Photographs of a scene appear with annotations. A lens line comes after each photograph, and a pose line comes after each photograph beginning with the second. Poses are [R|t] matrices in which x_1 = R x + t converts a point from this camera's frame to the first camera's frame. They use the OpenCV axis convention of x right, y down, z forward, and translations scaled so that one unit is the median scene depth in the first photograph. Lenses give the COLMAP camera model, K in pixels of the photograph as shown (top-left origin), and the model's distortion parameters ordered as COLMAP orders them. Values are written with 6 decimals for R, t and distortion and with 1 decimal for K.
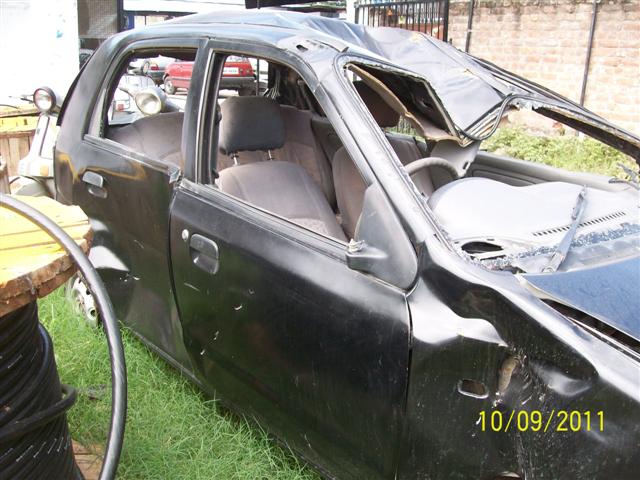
lens RADIAL K [[717.9, 0, 320.0], [0, 717.9, 240.0], [0, 0, 1]] dist [-0.197962, 0.266835]
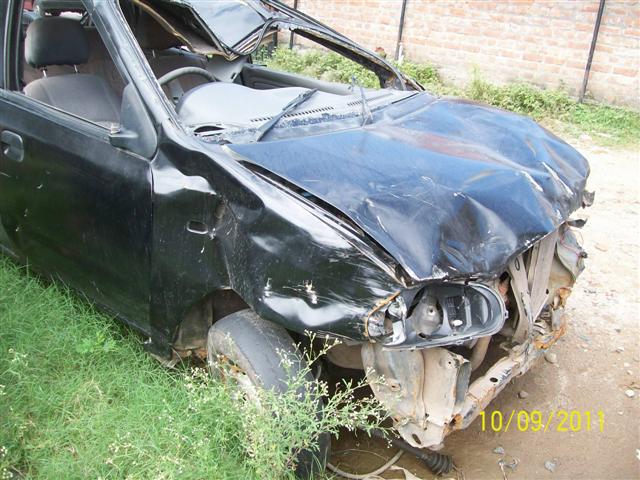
lens RADIAL K [[717.9, 0, 320.0], [0, 717.9, 240.0], [0, 0, 1]] dist [-0.197962, 0.266835]
pose [[0.980817, -0.029517, 0.192685, 0.127812], [0.009964, 0.994769, 0.101667, 0.065693], [-0.194678, -0.097797, 0.975980, -0.310768]]
